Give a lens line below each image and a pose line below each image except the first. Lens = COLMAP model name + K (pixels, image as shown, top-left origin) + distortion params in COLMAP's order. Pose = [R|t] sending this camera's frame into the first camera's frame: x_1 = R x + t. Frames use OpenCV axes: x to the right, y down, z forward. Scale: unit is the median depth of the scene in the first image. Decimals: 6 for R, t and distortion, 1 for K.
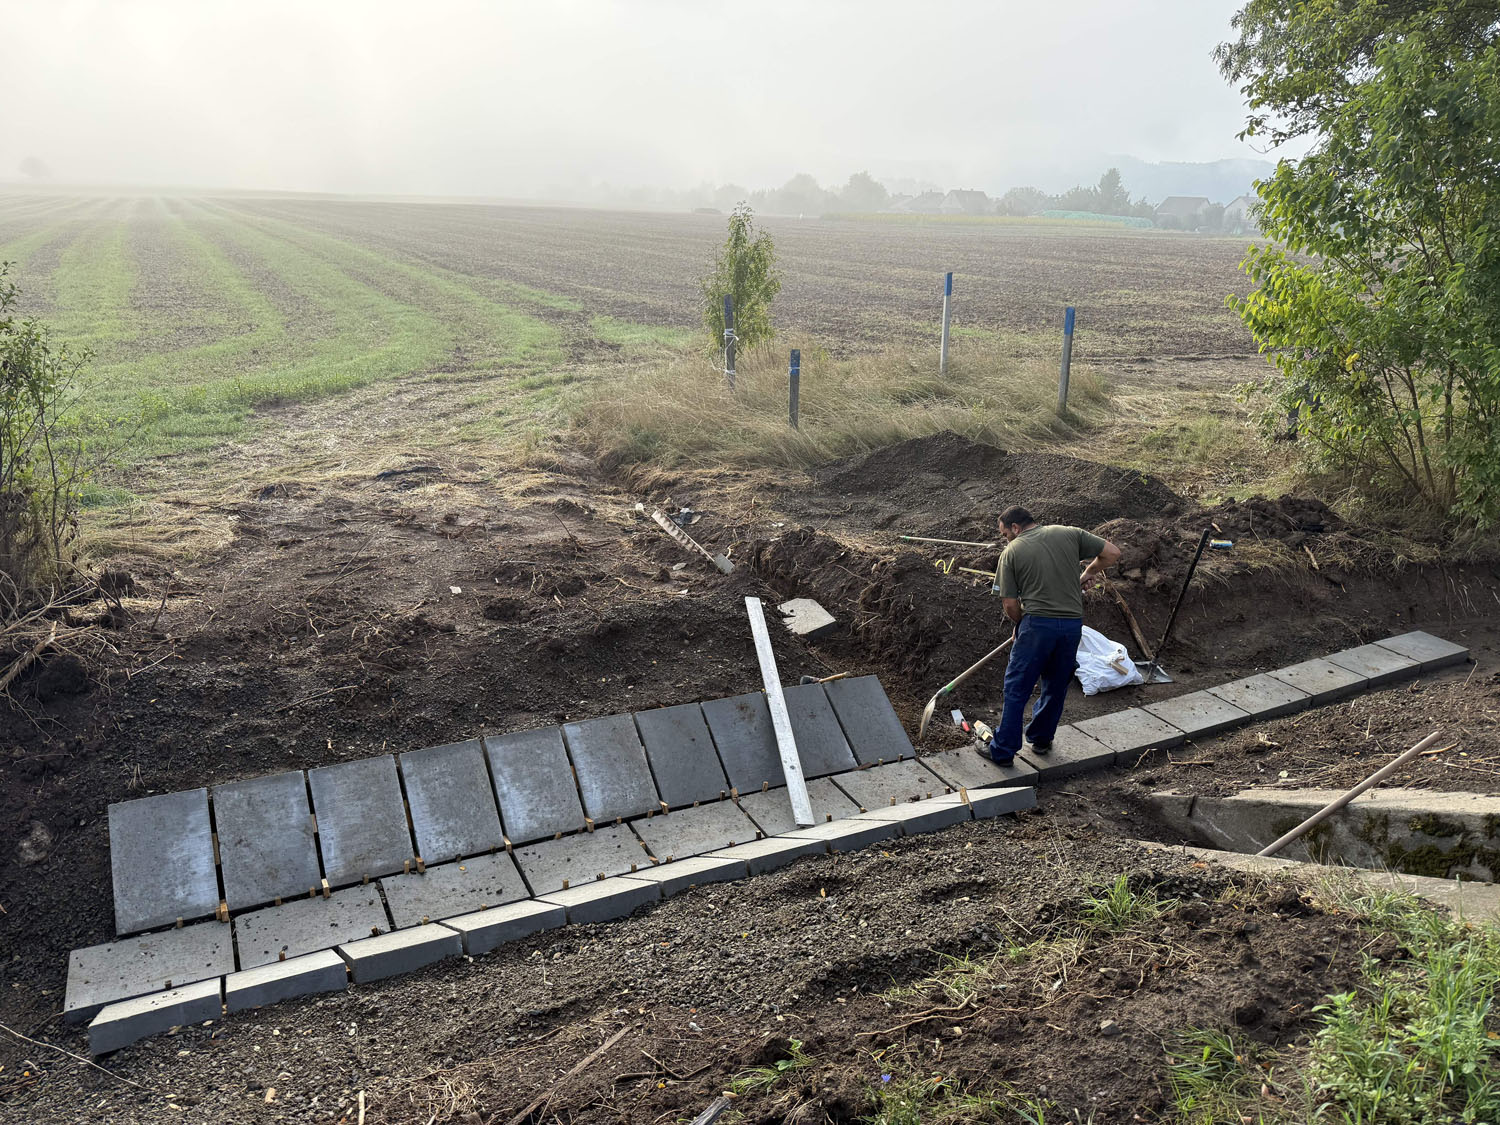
lens RADIAL K [[1057.4, 0, 750.0], [0, 1057.4, 562.5], [0, 0, 1]] dist [0.127329, -0.227657]
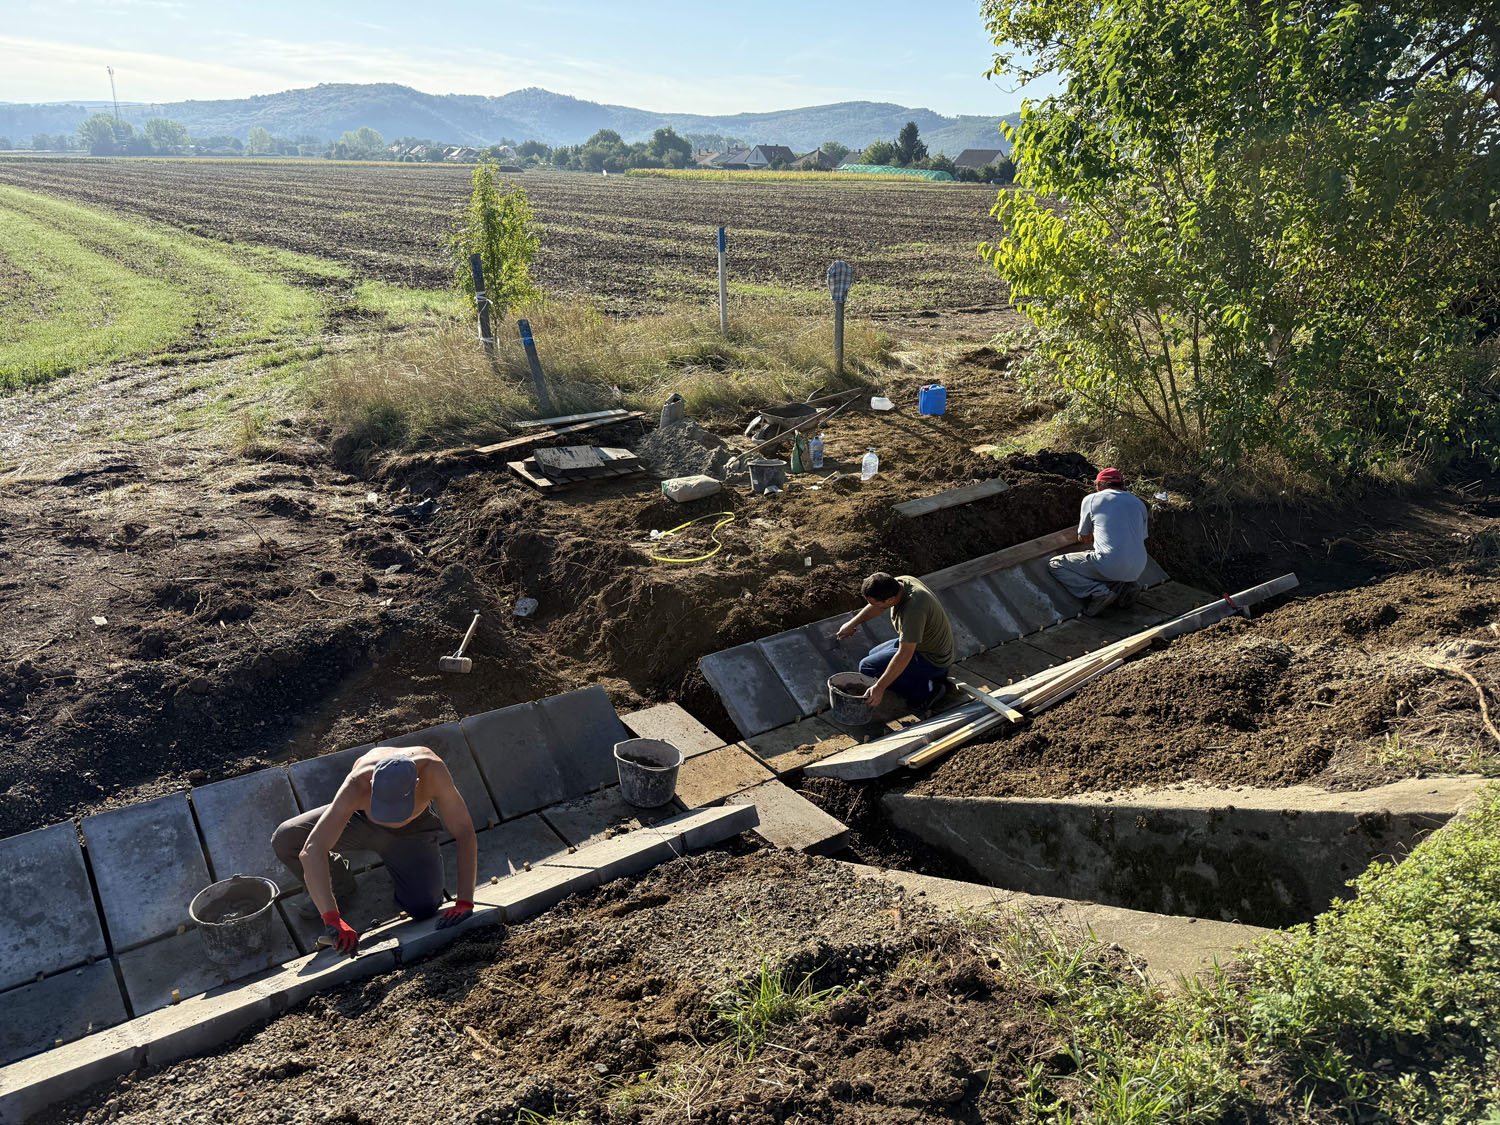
lens RADIAL K [[1057.4, 0, 750.0], [0, 1057.4, 562.5], [0, 0, 1]] dist [0.127329, -0.227657]
pose [[0.986165, -0.069989, 0.150265, 0.073053], [0.064675, 0.997106, 0.039971, -0.014546], [-0.152627, -0.029700, 0.987837, 0.067410]]
